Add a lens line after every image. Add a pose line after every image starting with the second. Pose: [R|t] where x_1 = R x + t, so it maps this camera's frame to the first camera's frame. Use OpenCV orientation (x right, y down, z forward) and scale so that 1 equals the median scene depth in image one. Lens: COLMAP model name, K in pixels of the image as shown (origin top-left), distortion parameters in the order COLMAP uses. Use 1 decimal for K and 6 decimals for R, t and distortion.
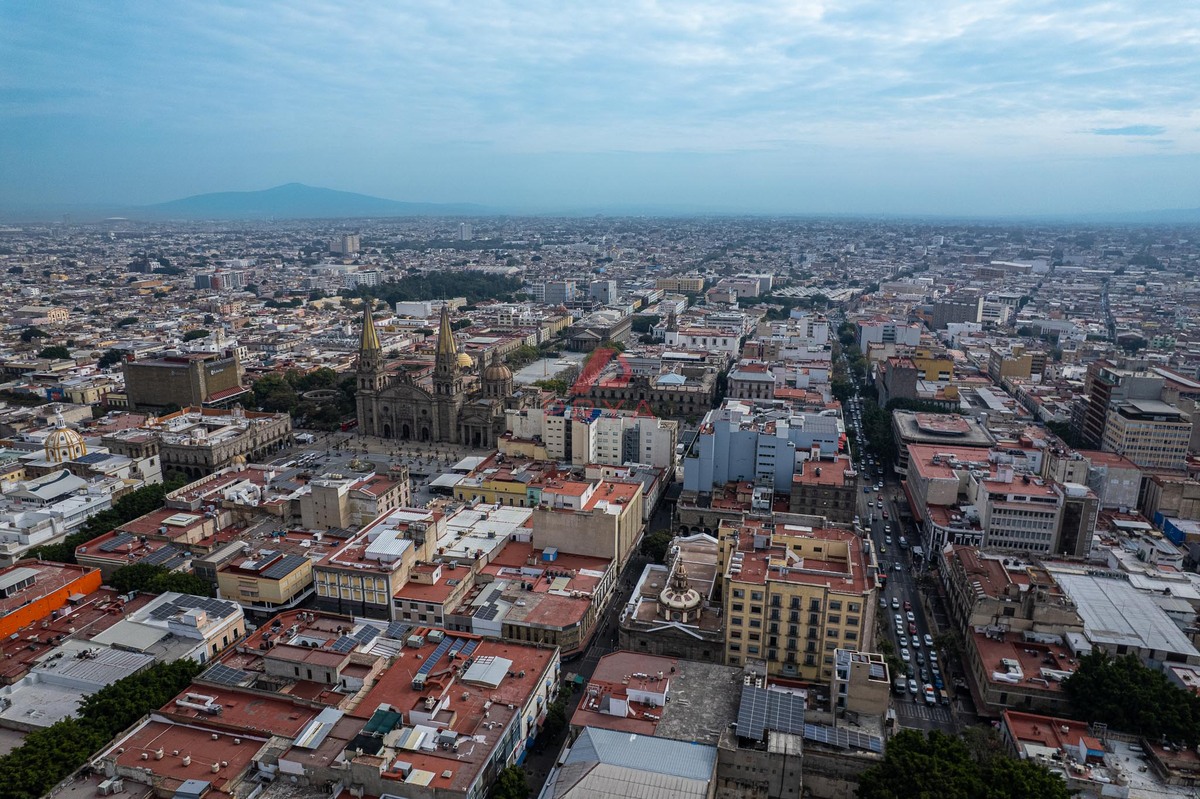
lens RADIAL K [[762.4, 0, 598.8], [0, 762.4, 419.8], [0, 0, 1]] dist [-0.066638, 0.065345]
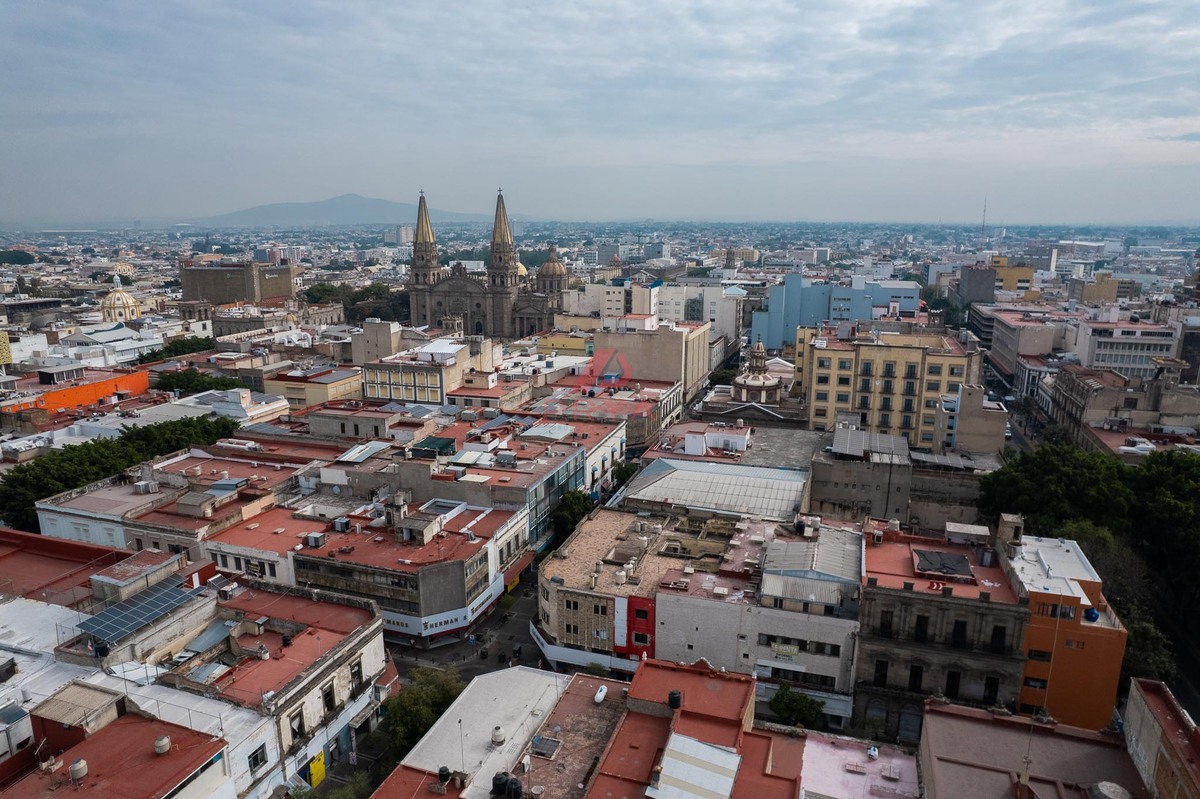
lens RADIAL K [[762.4, 0, 598.8], [0, 762.4, 419.8], [0, 0, 1]] dist [-0.066638, 0.065345]
pose [[0.998099, 0.013243, -0.060187, -0.022185], [-0.015238, 0.999346, -0.032800, 0.250638], [0.059713, 0.033654, 0.997648, 0.062793]]
